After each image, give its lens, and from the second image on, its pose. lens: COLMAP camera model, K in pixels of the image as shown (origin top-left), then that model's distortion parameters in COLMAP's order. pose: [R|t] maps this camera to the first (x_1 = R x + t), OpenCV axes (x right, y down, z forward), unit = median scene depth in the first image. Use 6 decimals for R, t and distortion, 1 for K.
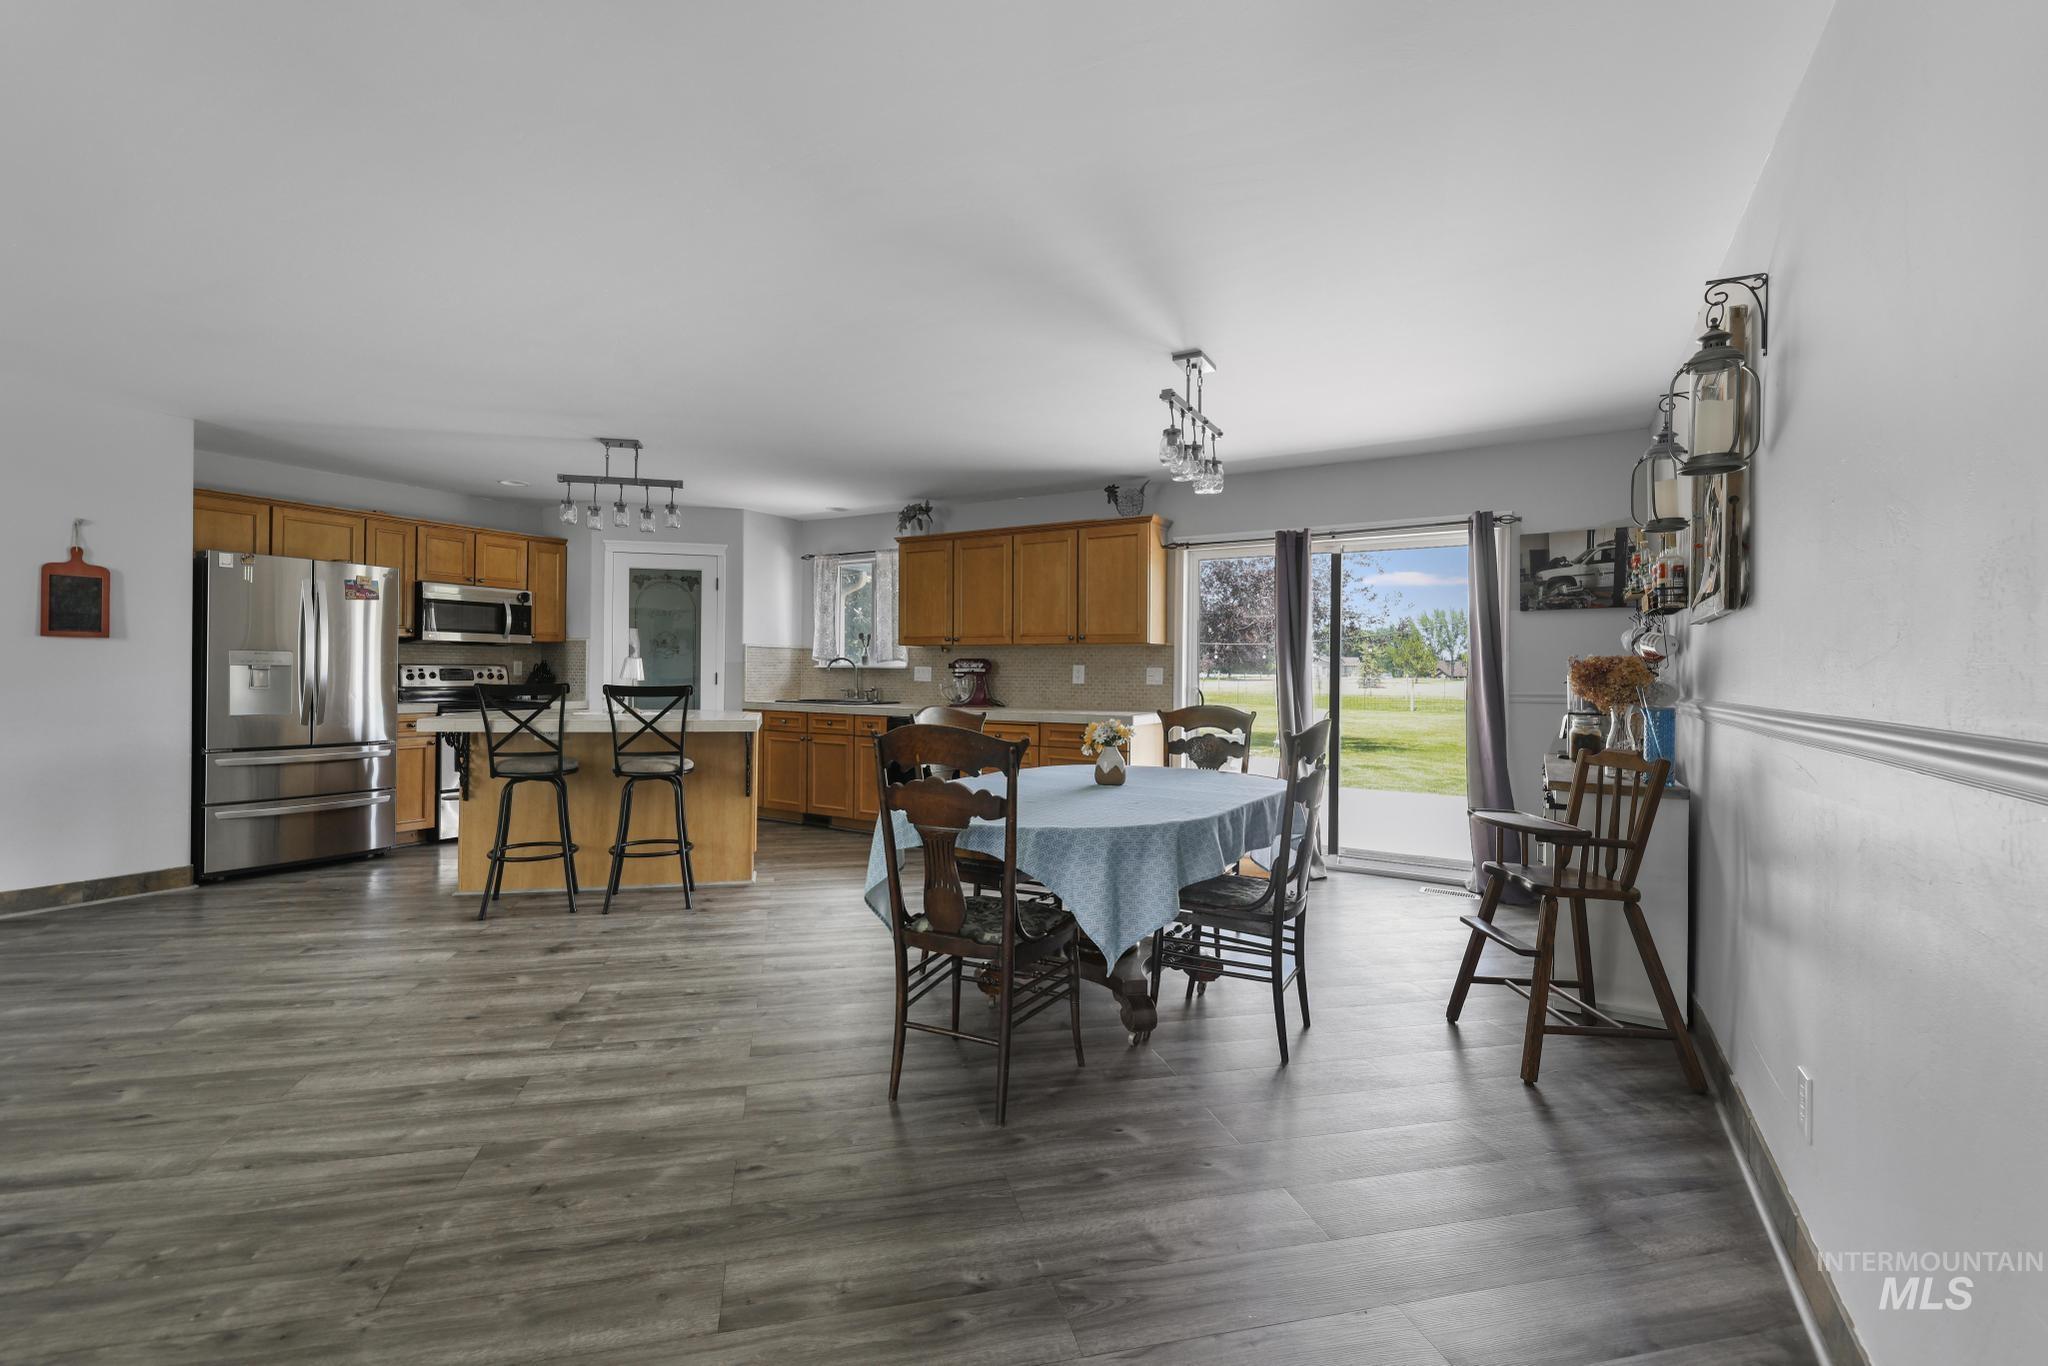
lens RADIAL K [[887.9, 0, 1012.6], [0, 887.9, 672.5], [0, 0, 1]] dist [0.002132, 0.000471]
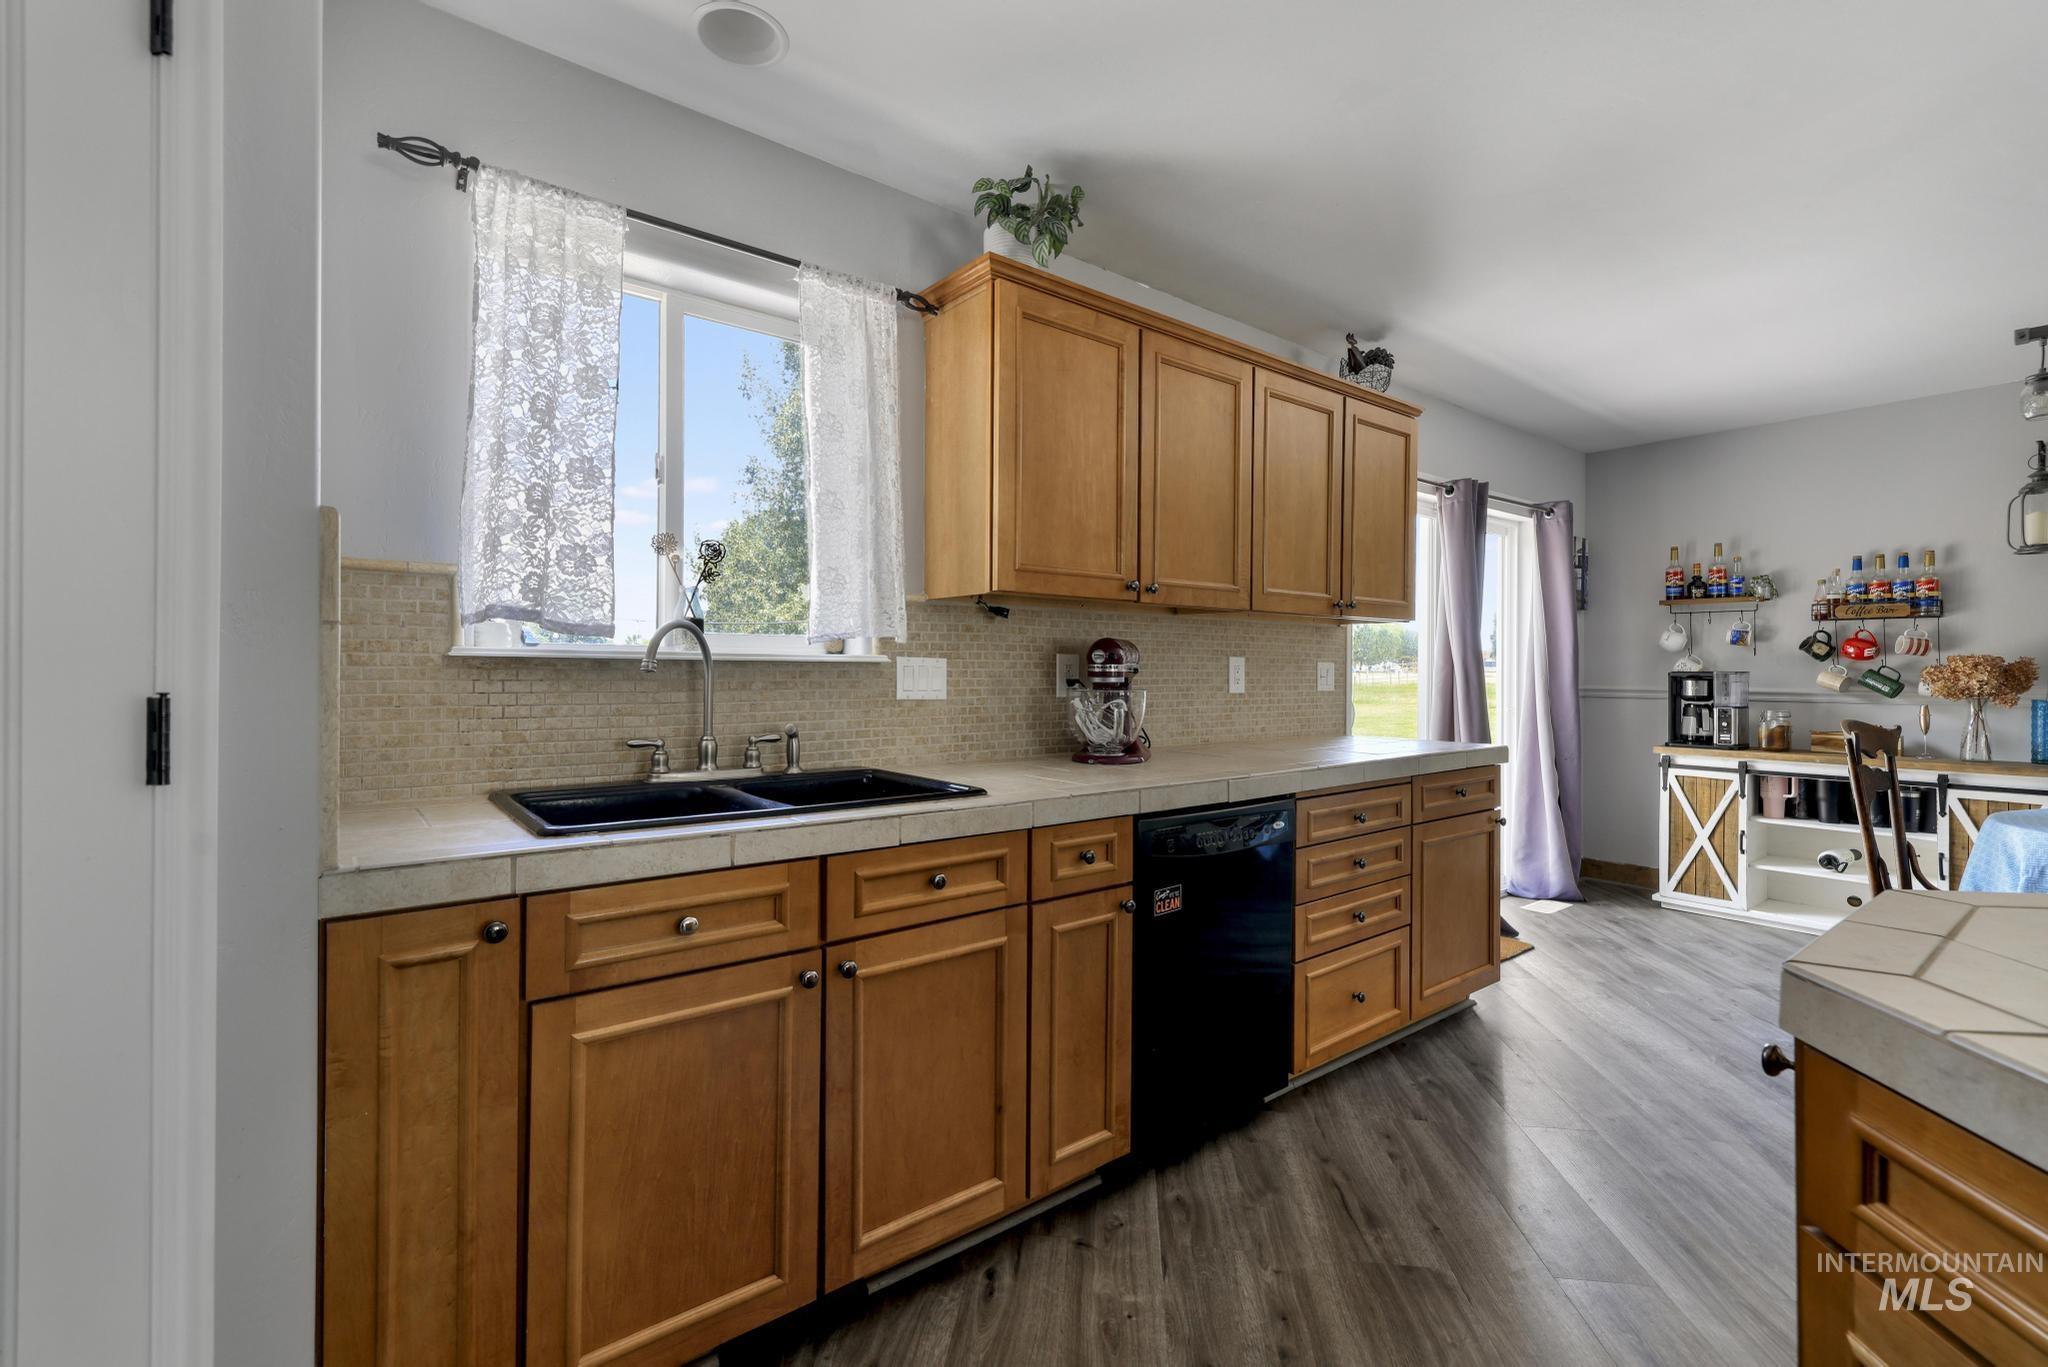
lens RADIAL K [[920.9, 0, 1032.0], [0, 920.9, 667.3], [0, 0, 1]] dist [0.031855, -0.000001]
pose [[0.331097, -0.004603, 0.943586, -0.558446], [-0.001684, 0.999984, 0.005468, -0.006231], [-0.943595, -0.003399, 0.331083, 1.106877]]
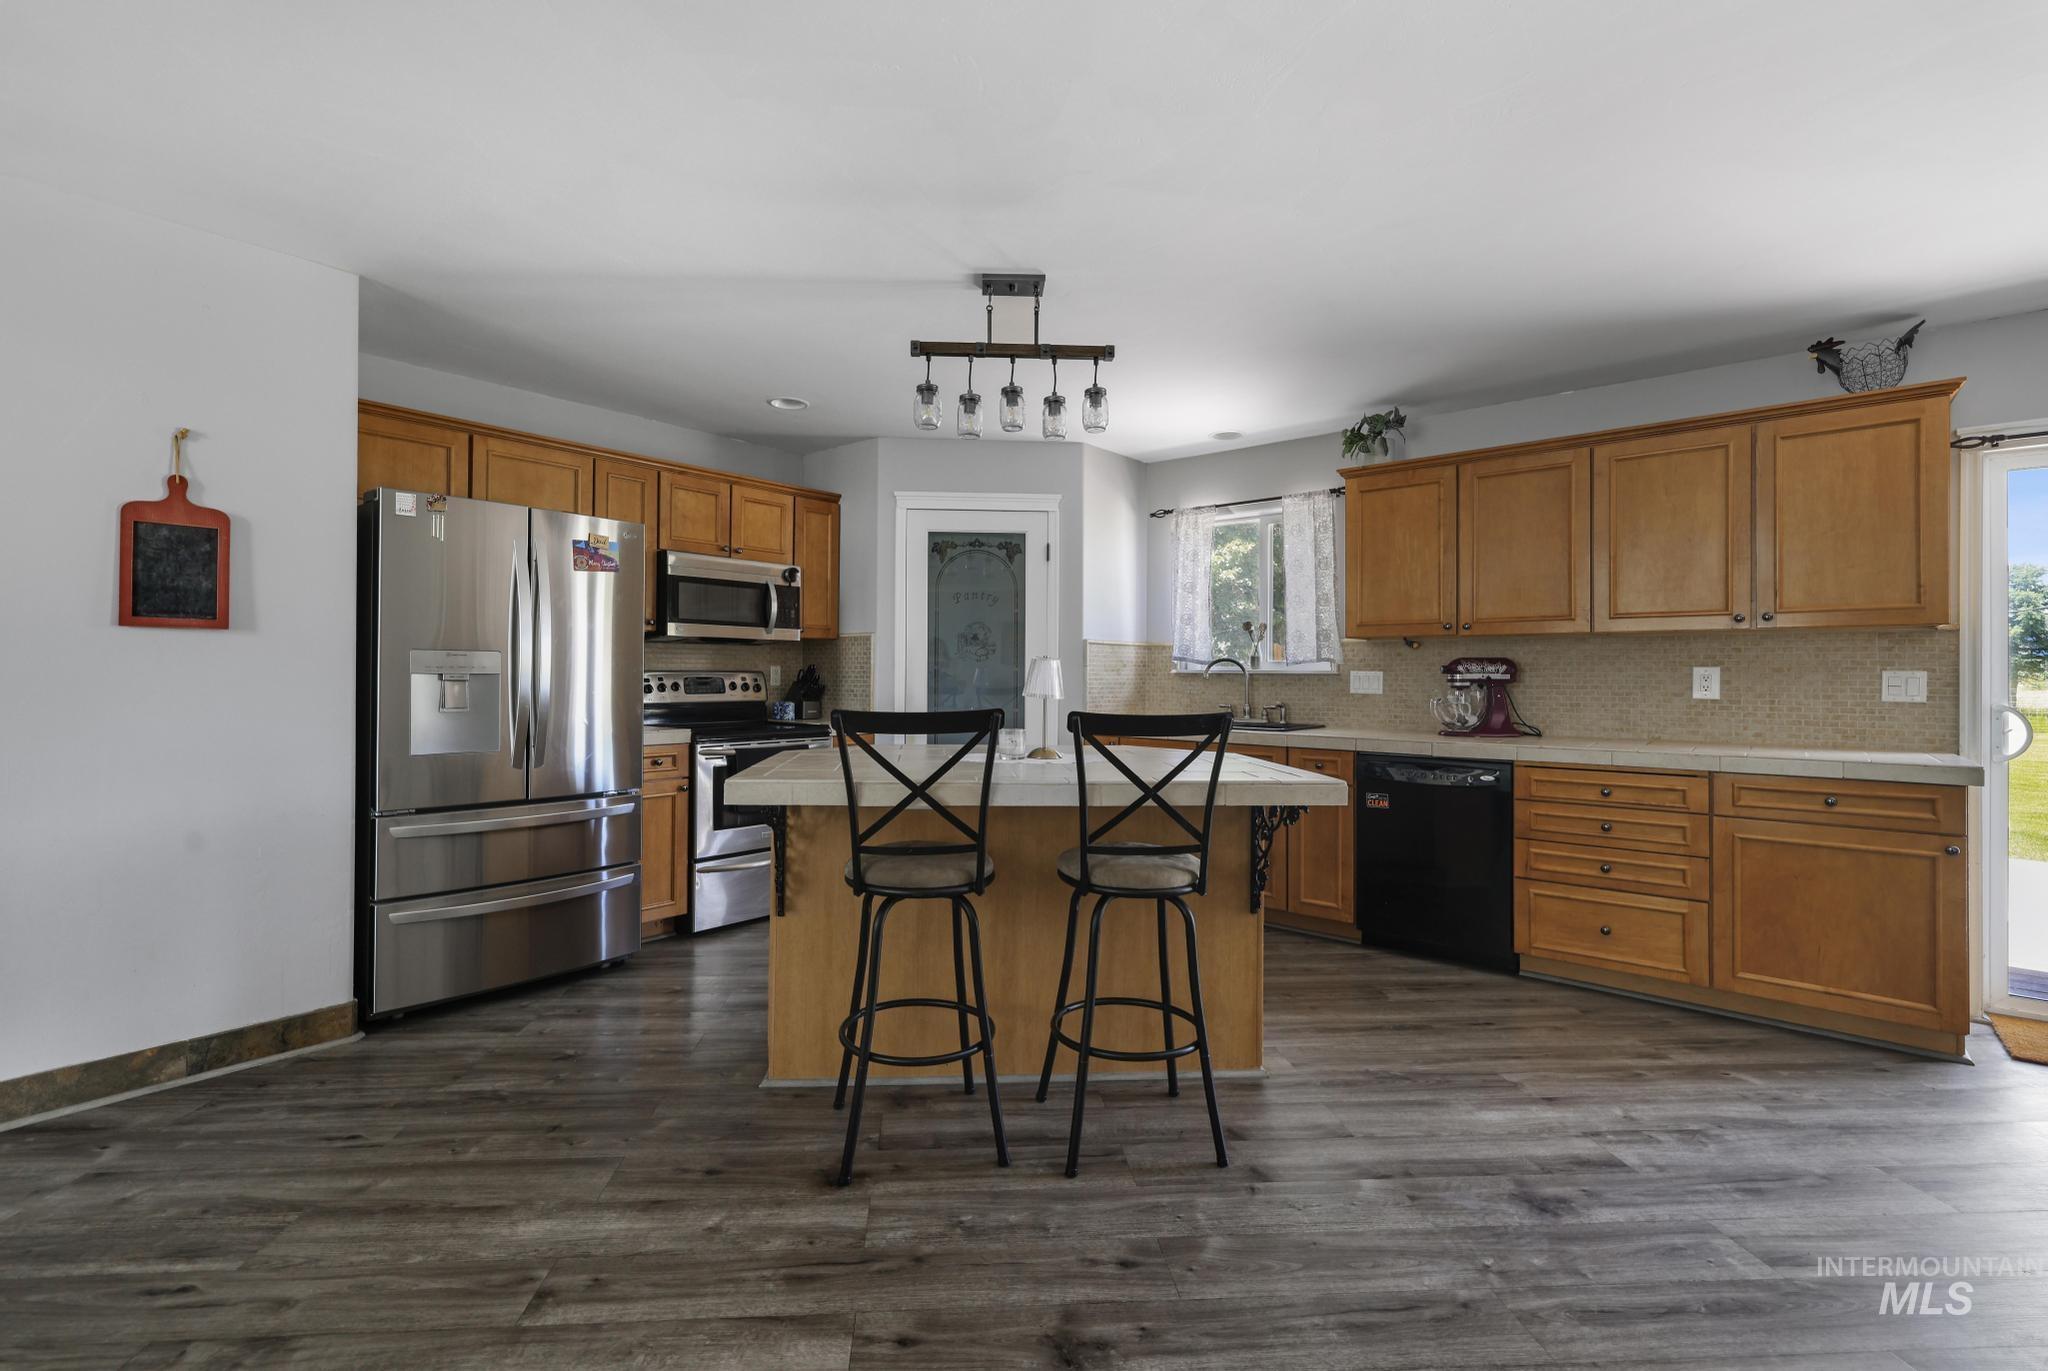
lens RADIAL K [[901.1, 0, 1000.5], [0, 901.1, 668.6], [0, 0, 1]] dist [0.003203, 0.000670]
pose [[0.986570, -0.005097, -0.163258, -0.337037], [0.003718, 0.999955, -0.008753, -0.004625], [0.163295, 0.008029, 0.986545, 0.404678]]
